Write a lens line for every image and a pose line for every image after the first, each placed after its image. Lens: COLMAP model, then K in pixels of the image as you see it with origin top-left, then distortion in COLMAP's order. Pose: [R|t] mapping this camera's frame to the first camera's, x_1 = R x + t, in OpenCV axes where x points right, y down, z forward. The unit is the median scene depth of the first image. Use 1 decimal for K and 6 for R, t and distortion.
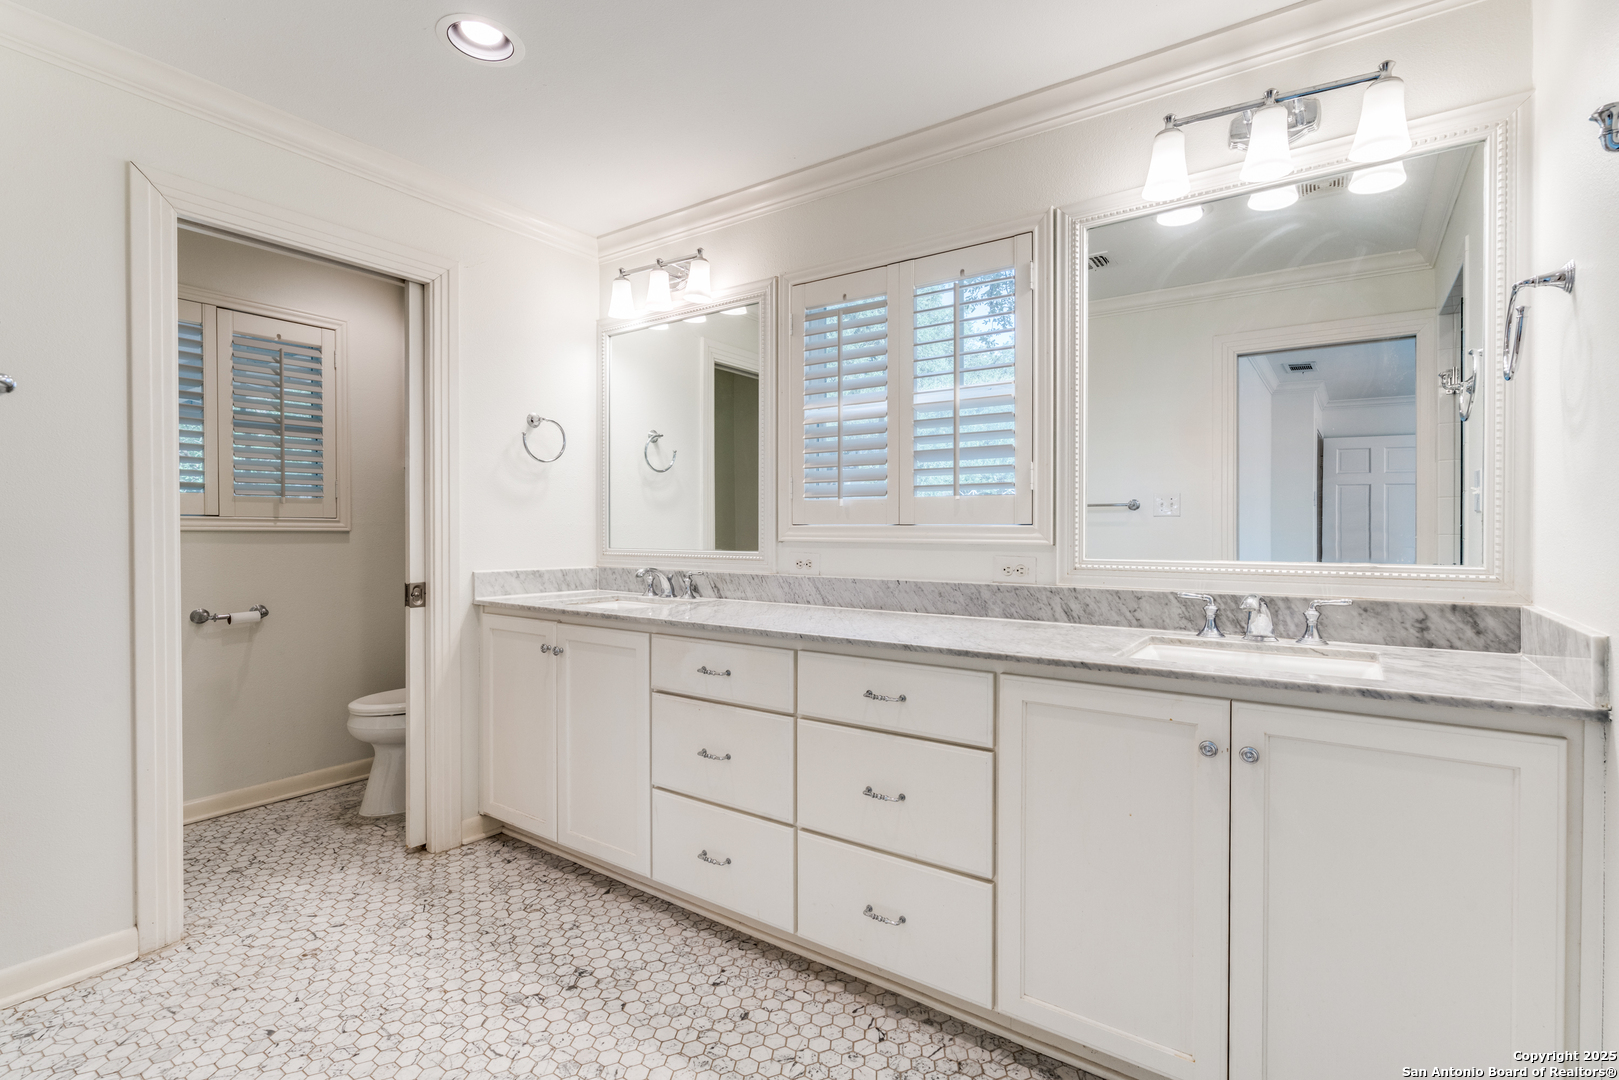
lens RADIAL K [[747.6, 0, 809.5], [0, 747.6, 540.0], [0, 0, 1]] dist [-0.003824, -0.000175]
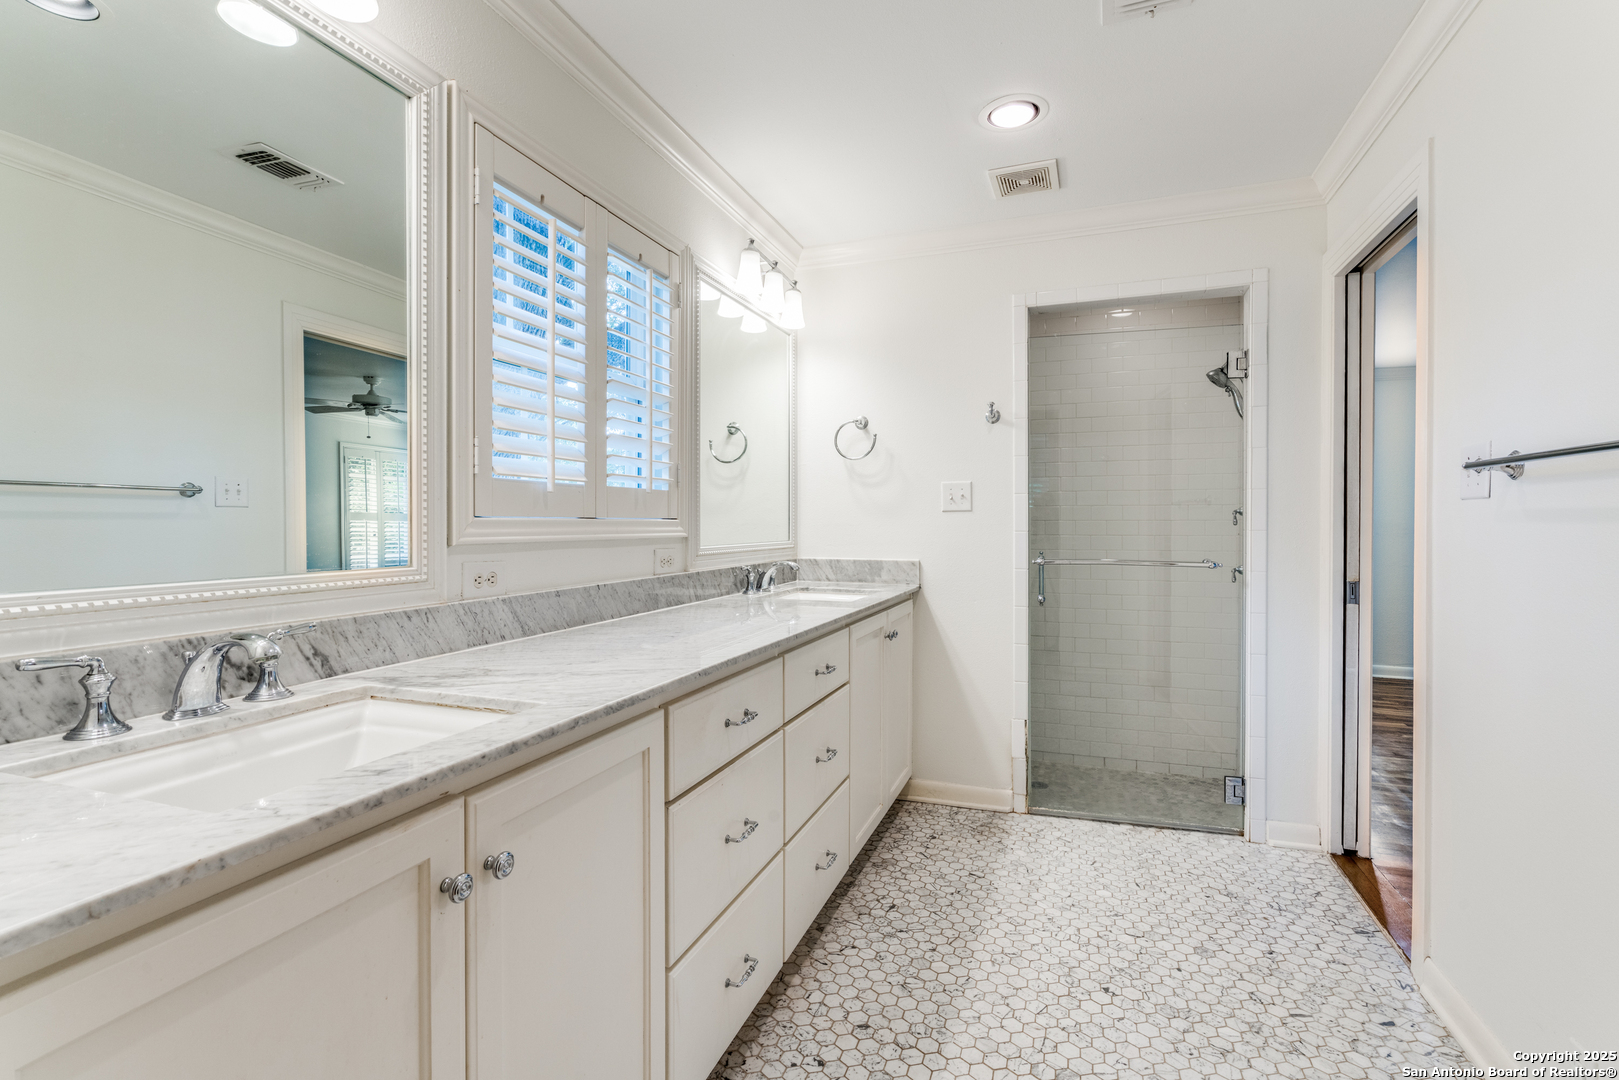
lens RADIAL K [[800.9, 0, 811.1], [0, 800.9, 529.3], [0, 0, 1]] dist [0.001759, 0.000228]
pose [[-0.295679, -0.009285, 0.955242, -0.861100], [0.013417, 0.999814, 0.013871, -0.018064], [-0.955193, 0.016918, -0.295500, 1.112503]]
